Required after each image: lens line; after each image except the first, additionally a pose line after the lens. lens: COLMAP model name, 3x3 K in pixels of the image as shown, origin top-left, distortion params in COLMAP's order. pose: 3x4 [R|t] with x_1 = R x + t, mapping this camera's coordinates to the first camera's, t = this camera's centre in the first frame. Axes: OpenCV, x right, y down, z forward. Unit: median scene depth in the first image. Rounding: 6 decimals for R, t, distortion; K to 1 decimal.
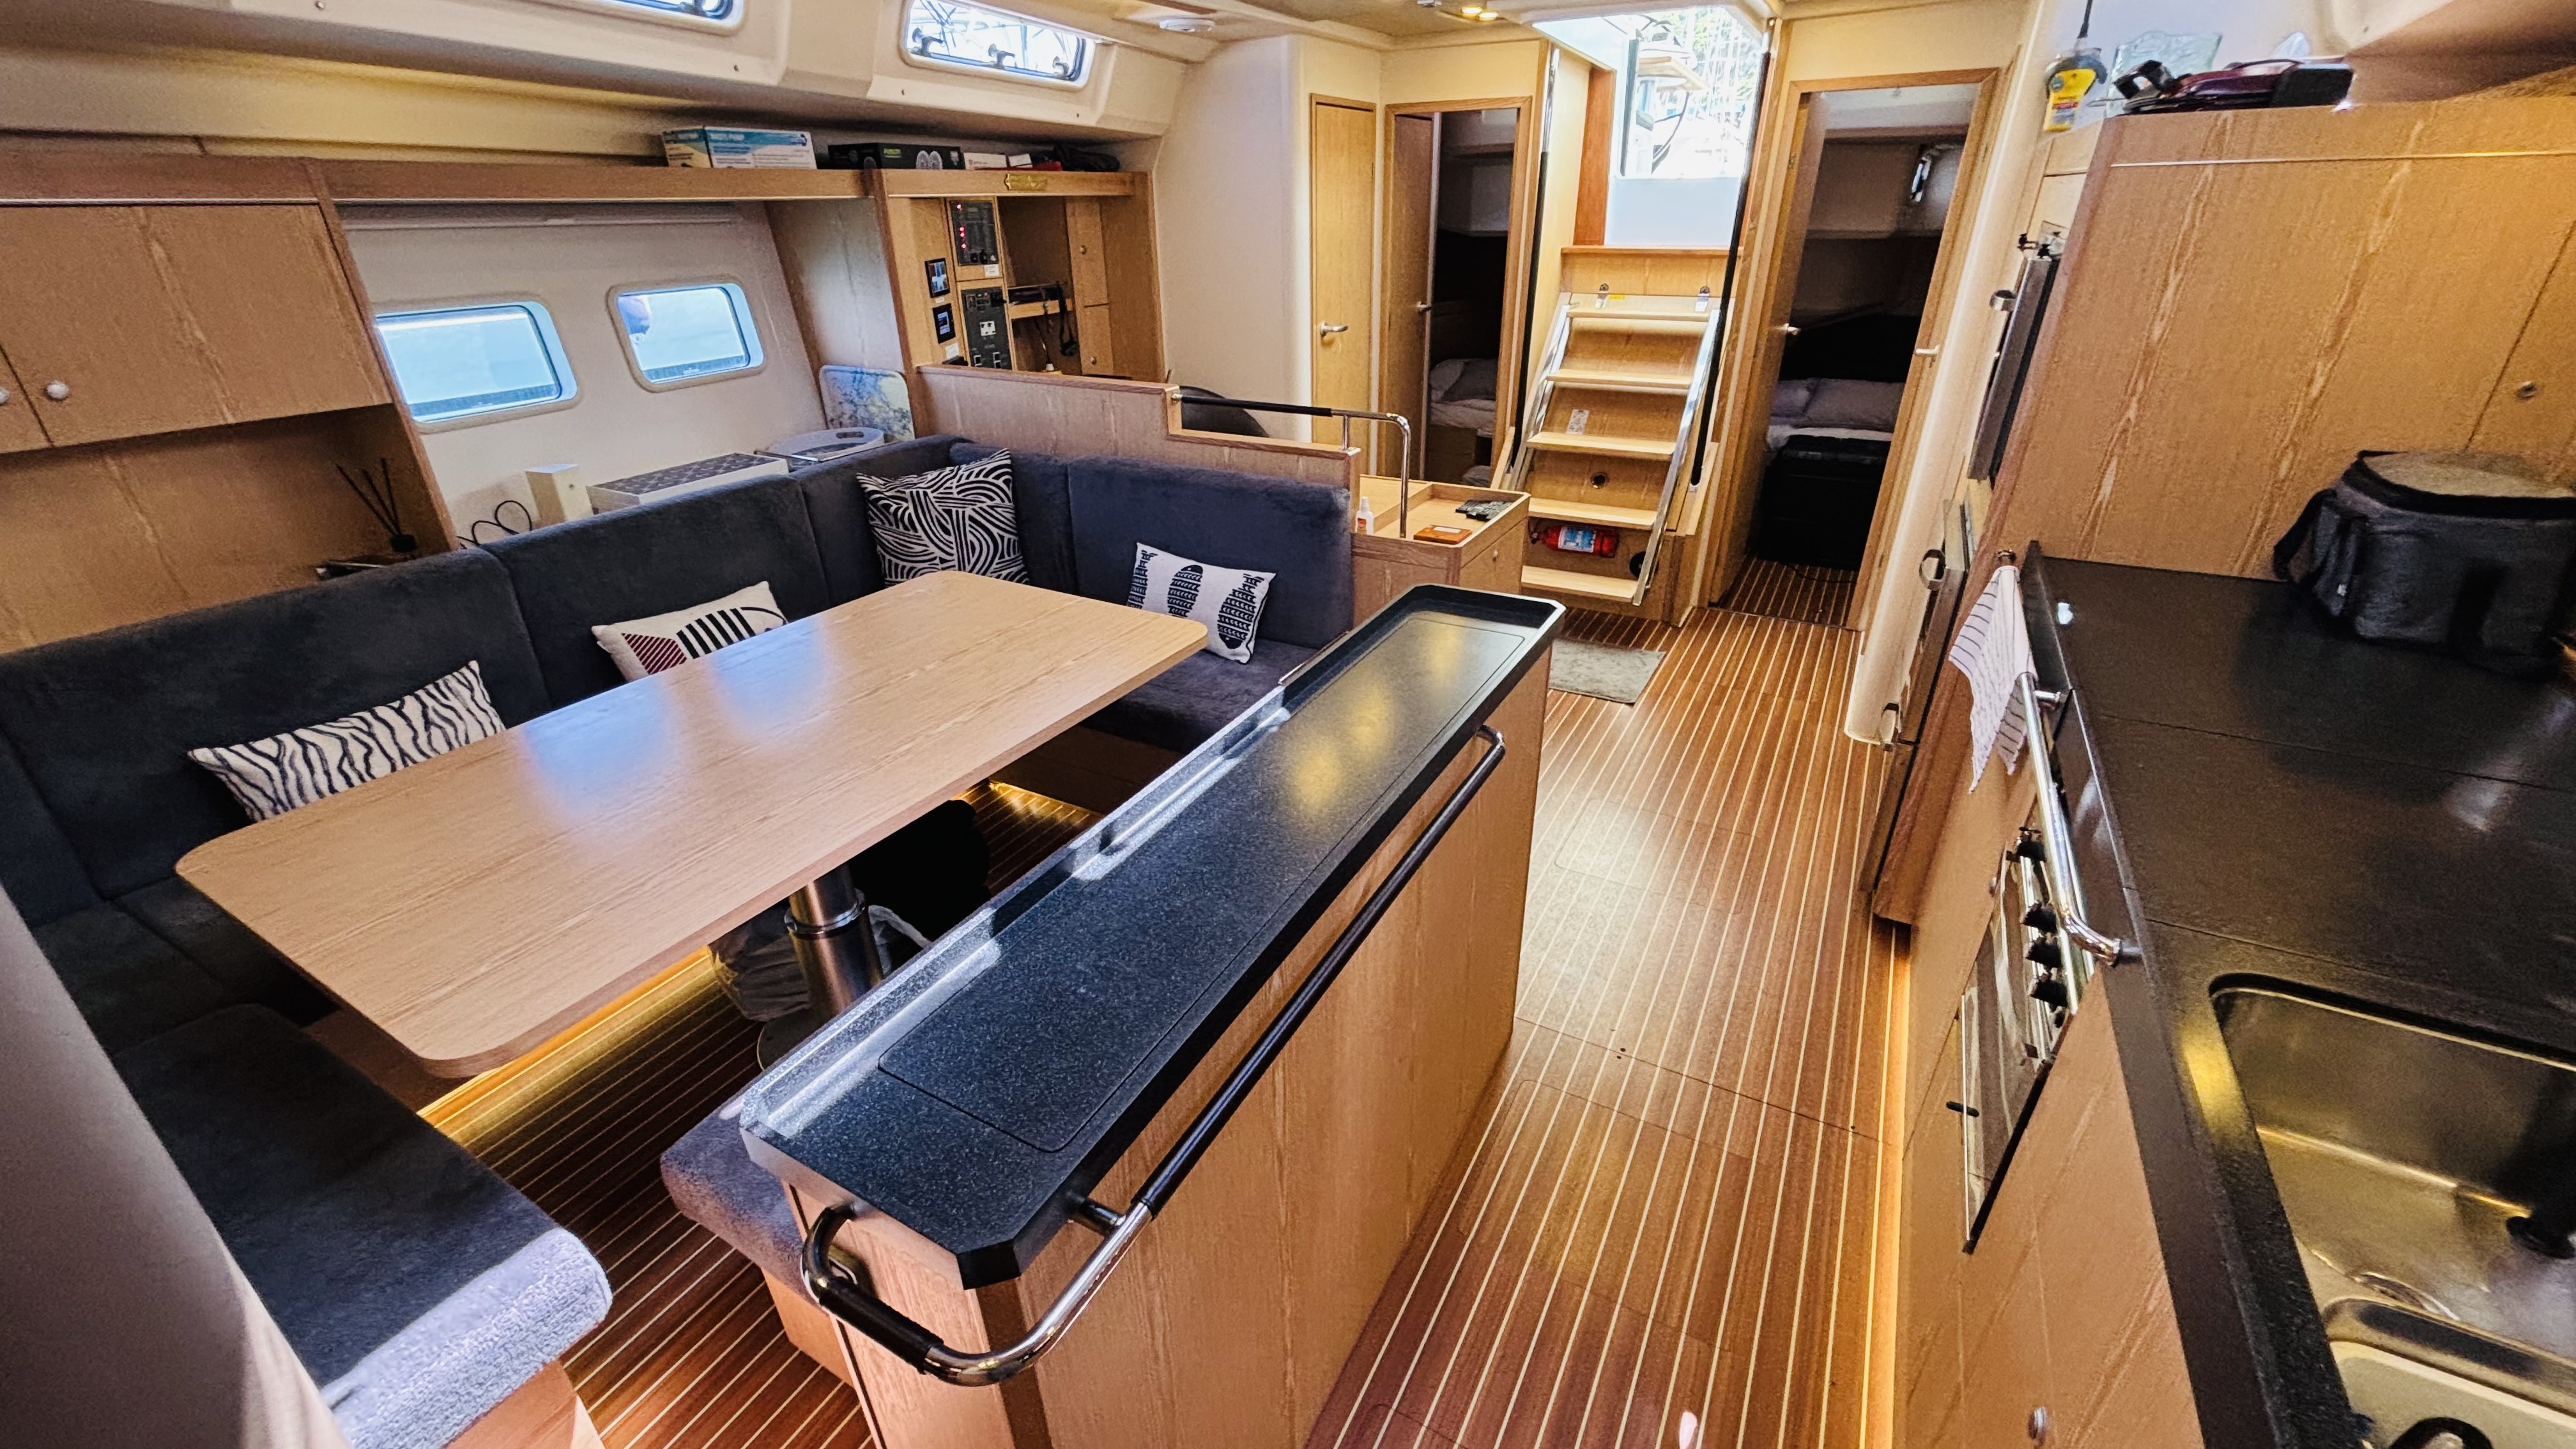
lens RADIAL K [[1040.9, 0, 1277.1], [0, 1040.9, 722.2], [0, 0, 1]] dist [0.009037, -0.000123]
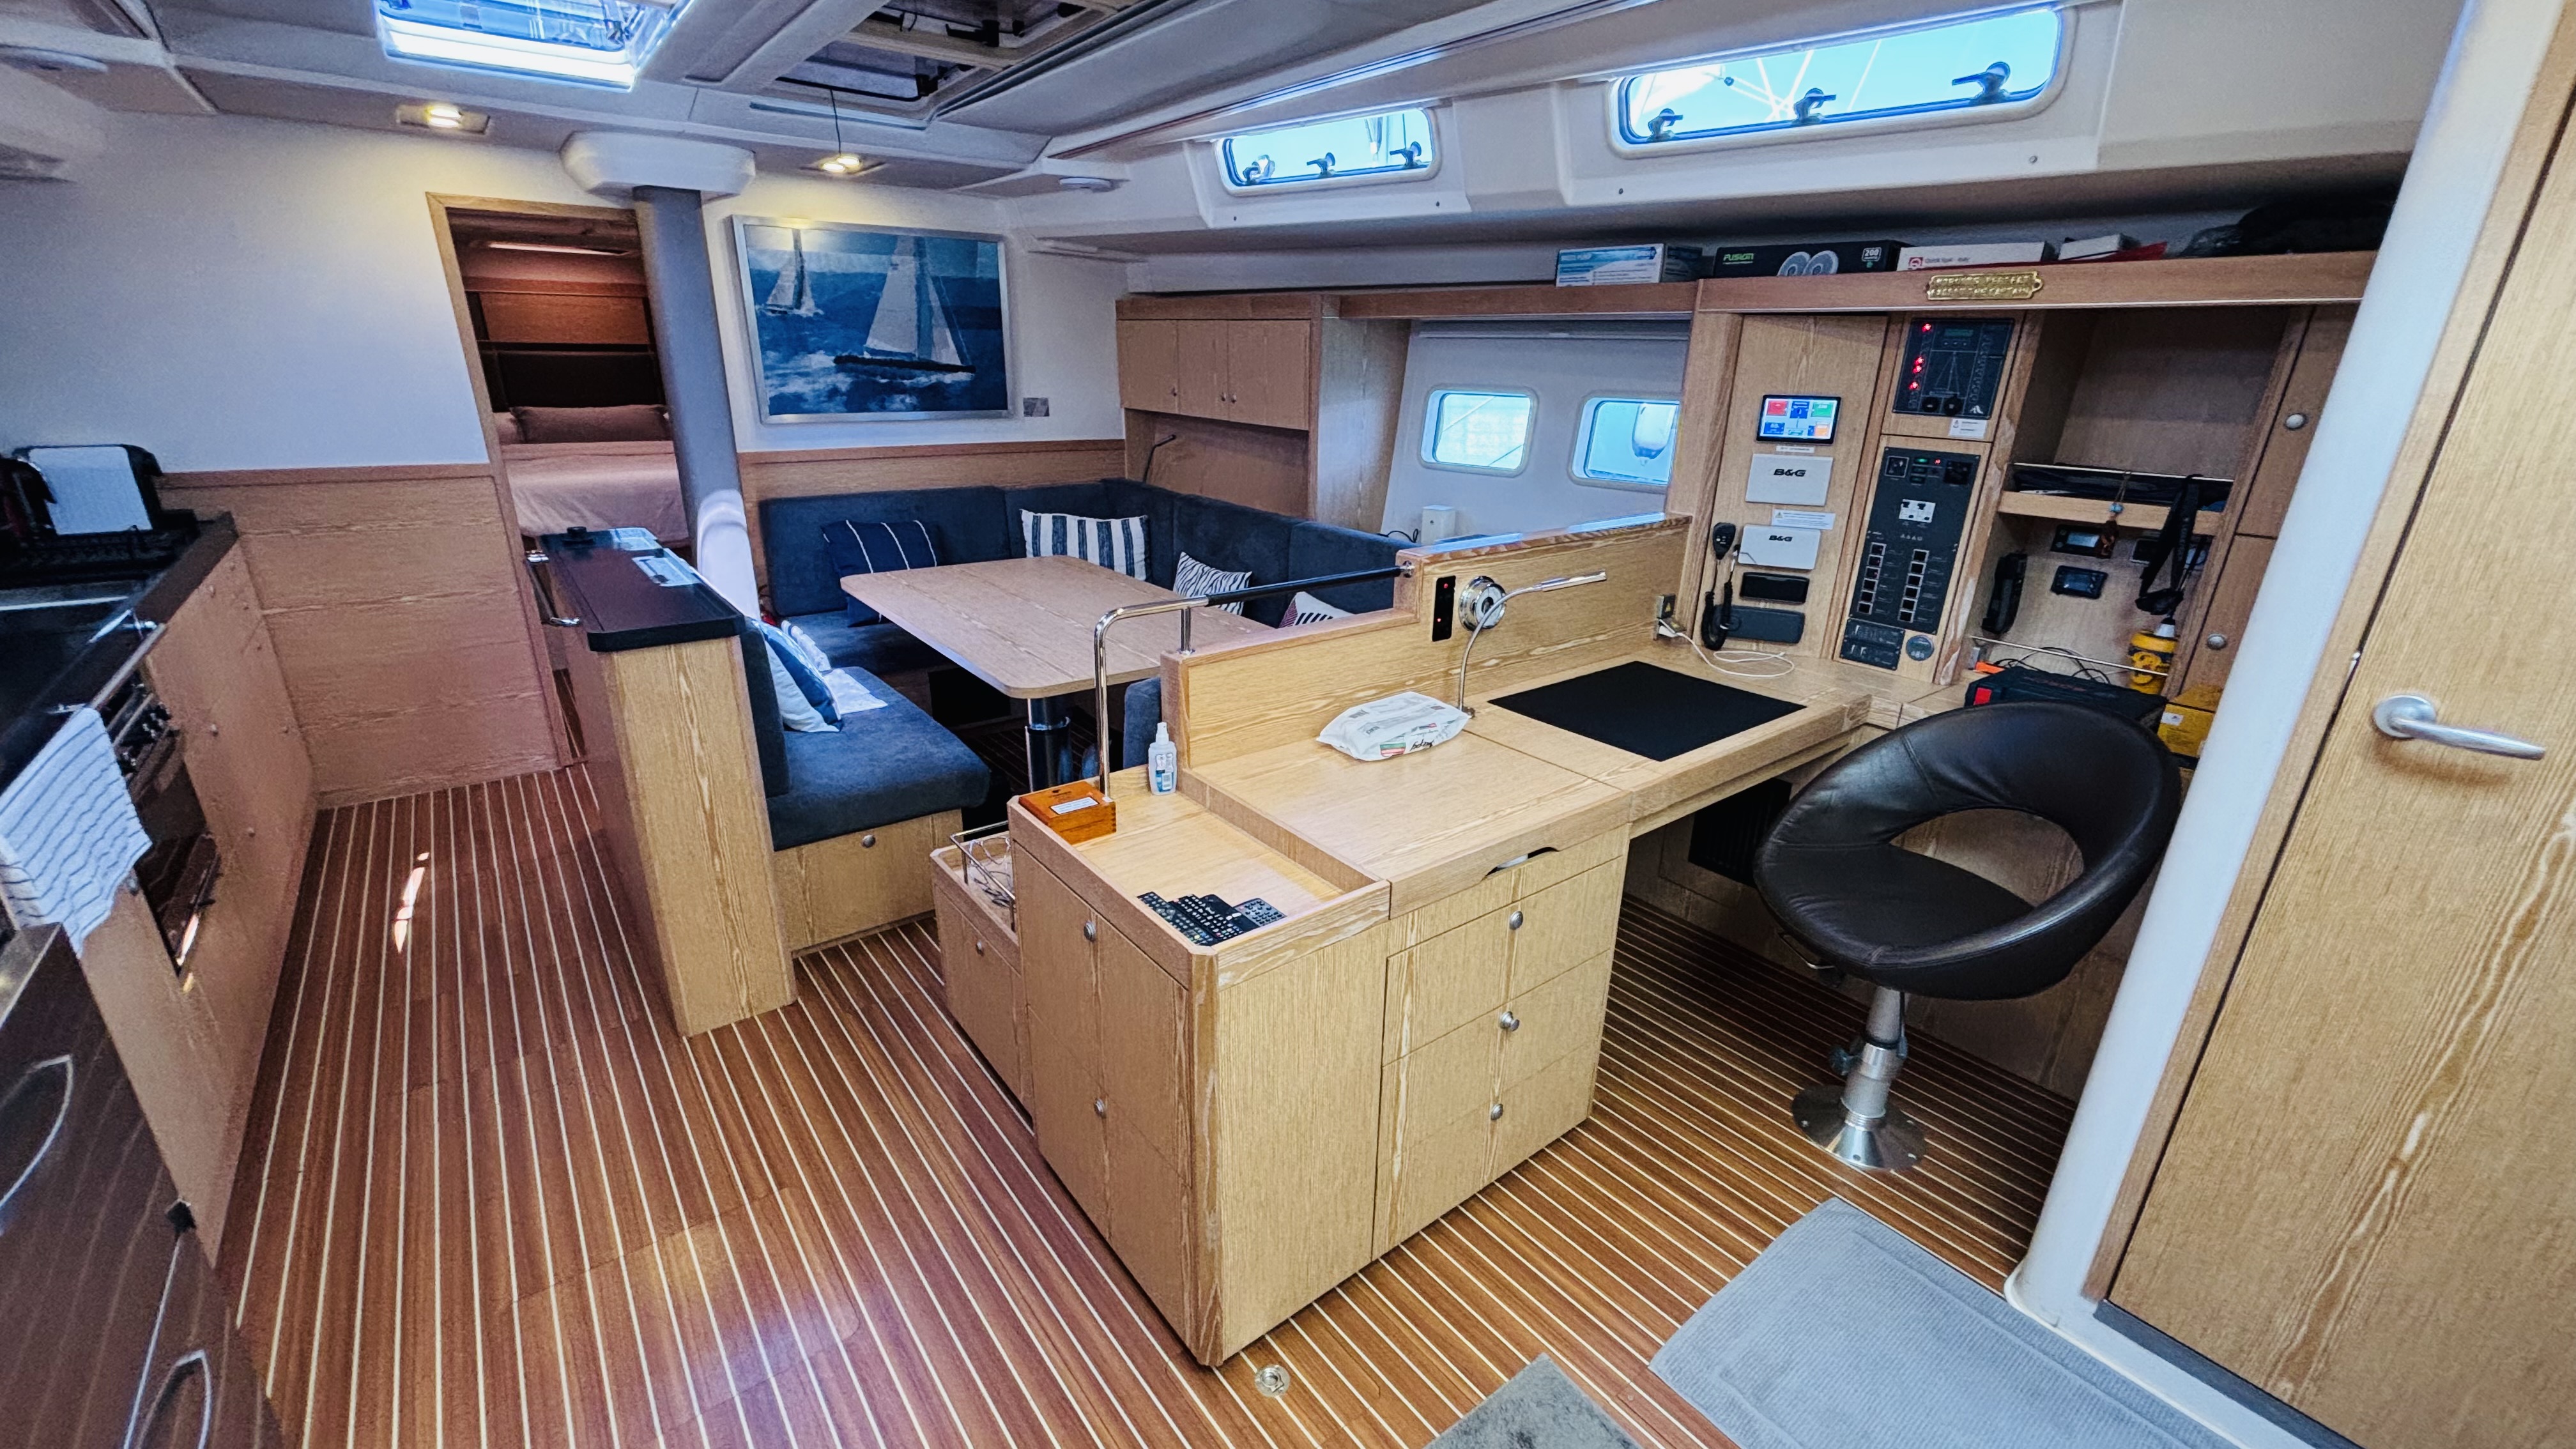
lens RADIAL K [[1052.1, 0, 1279.0], [0, 1052.1, 730.6], [0, 0, 1]] dist [0.002923, 0.000026]
pose [[-0.391457, 0.321830, -0.862083, 0.556096], [-0.425128, 0.767621, 0.479609, -0.495768], [0.816105, 0.554242, -0.163671, 1.024288]]
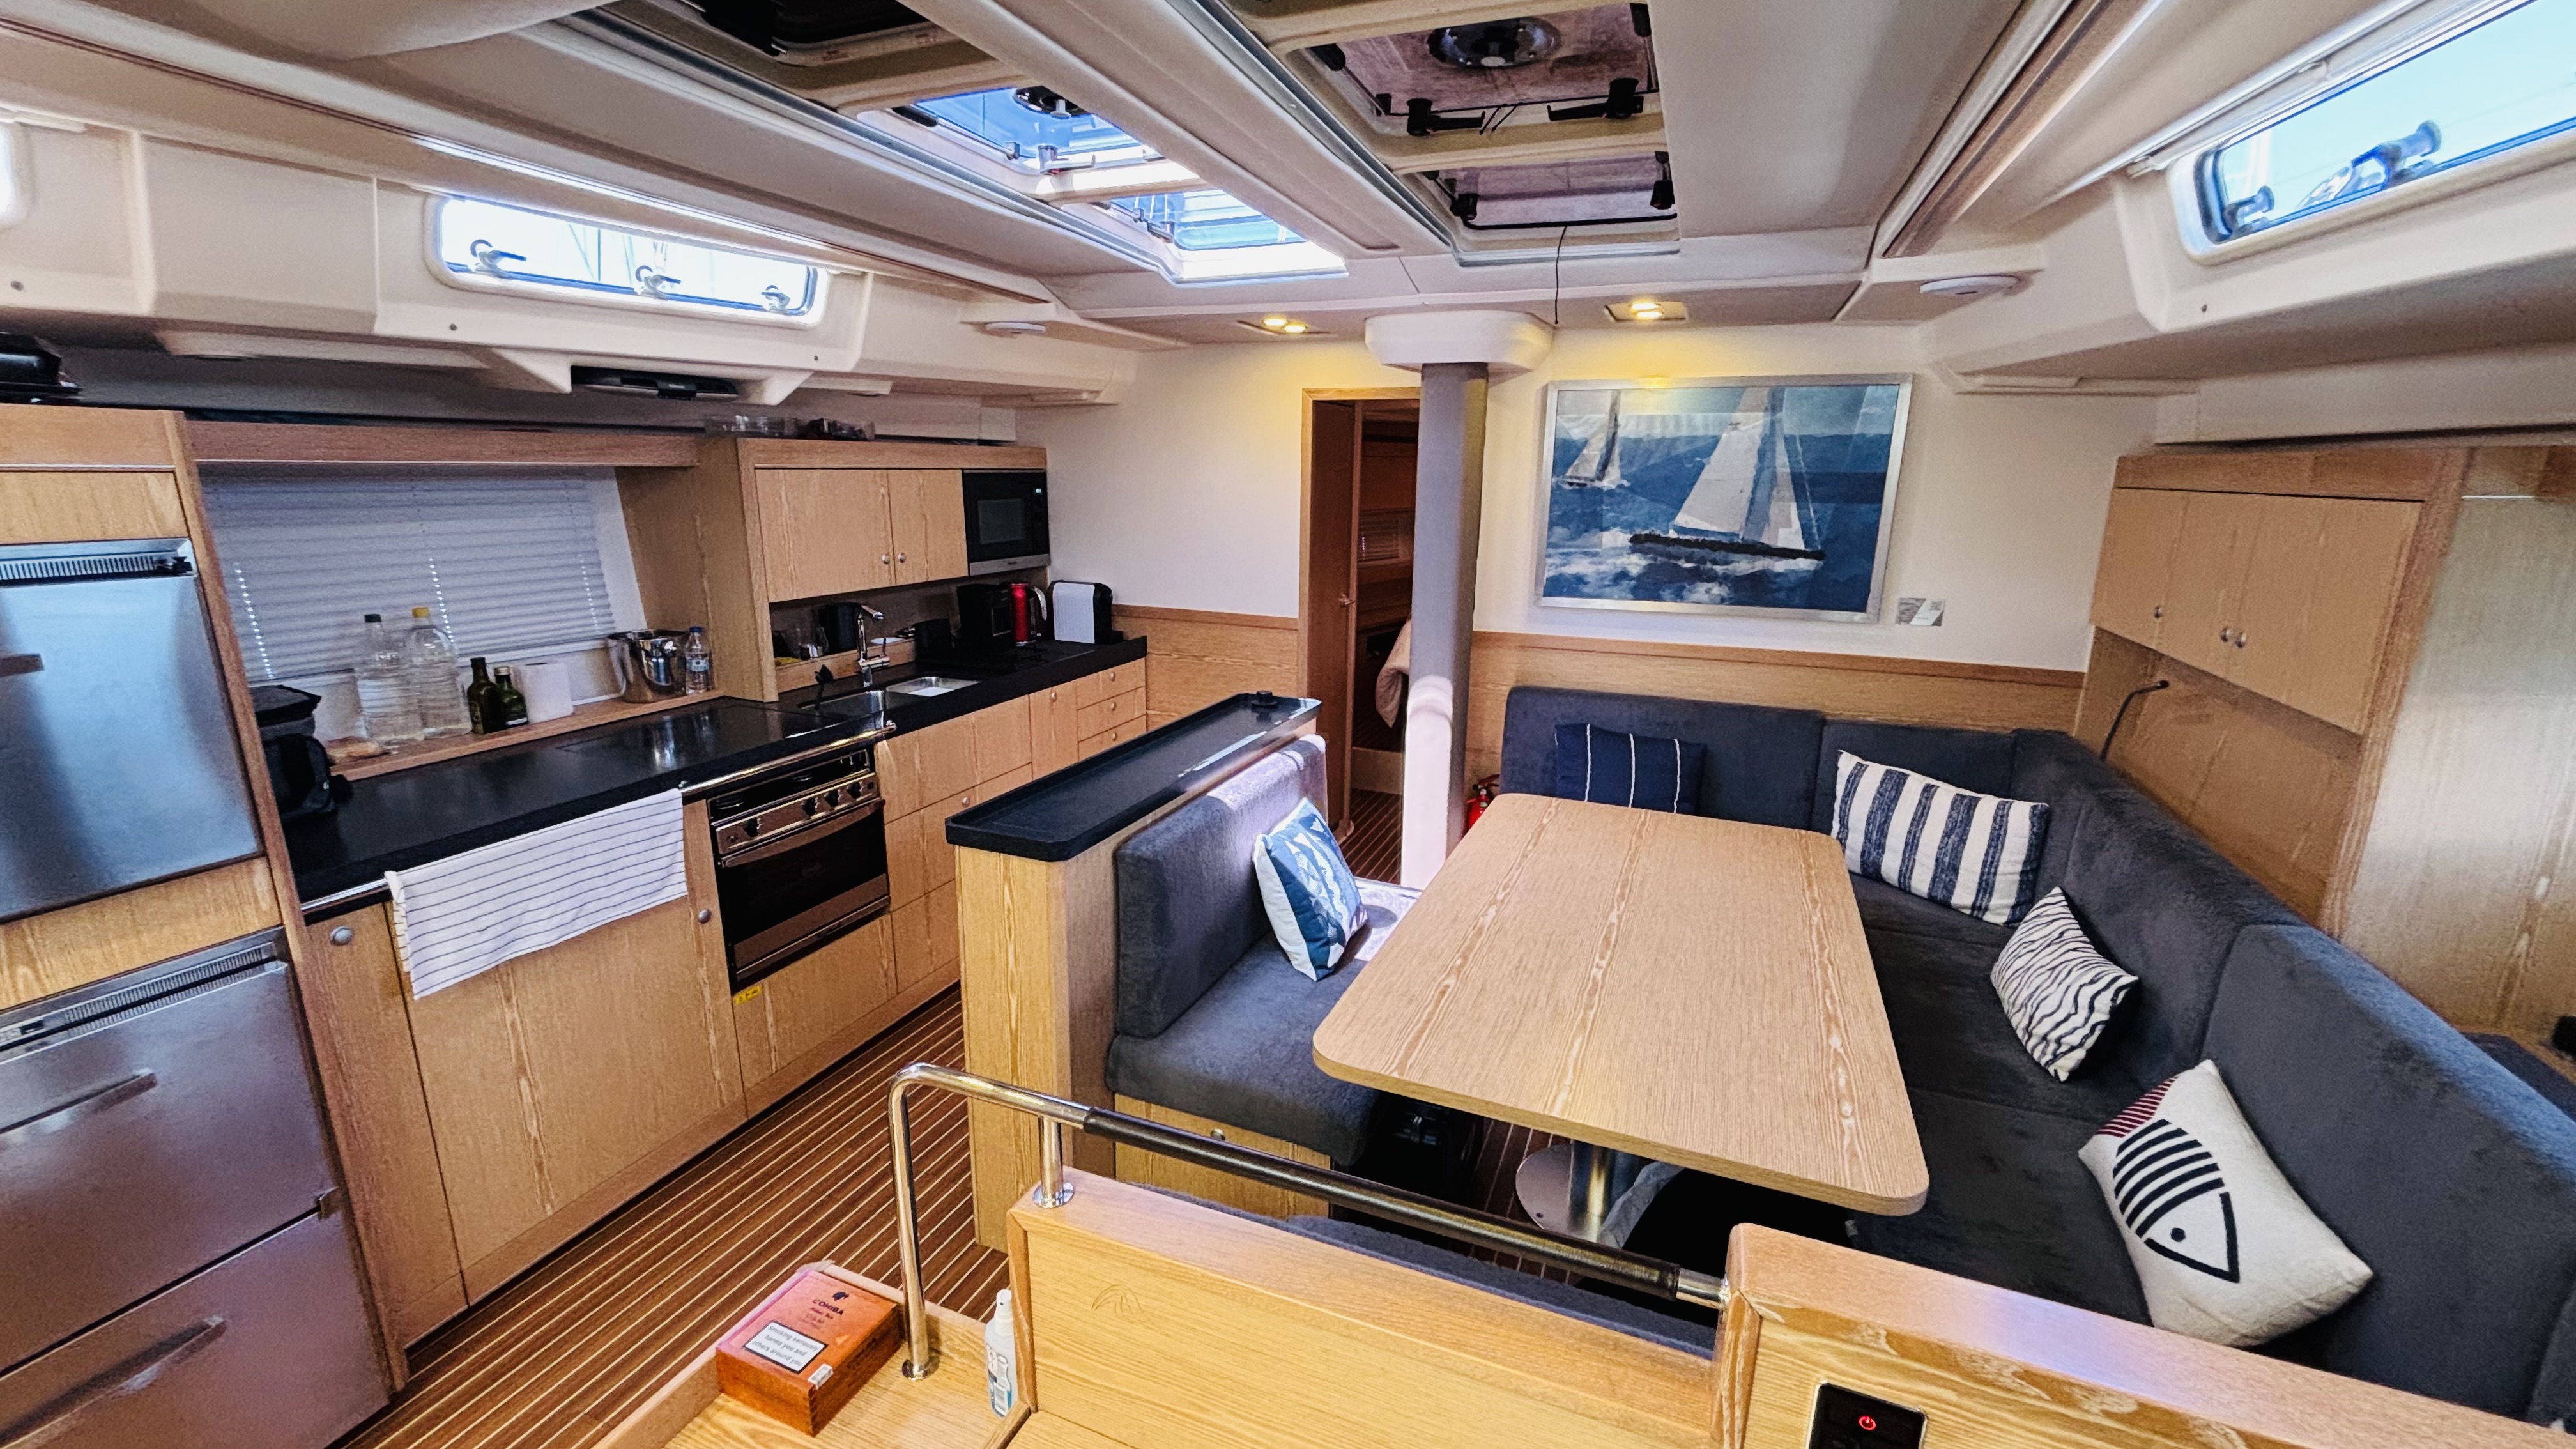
lens RADIAL K [[1036.6, 0, 1283.1], [0, 1036.6, 725.1], [0, 0, 1]] dist [0.001510, -0.000131]
pose [[-0.991831, 0.031767, -0.123541, 0.024419], [-0.056540, 0.758676, 0.649010, -0.515100], [0.114345, 0.650693, -0.750682, 0.996402]]
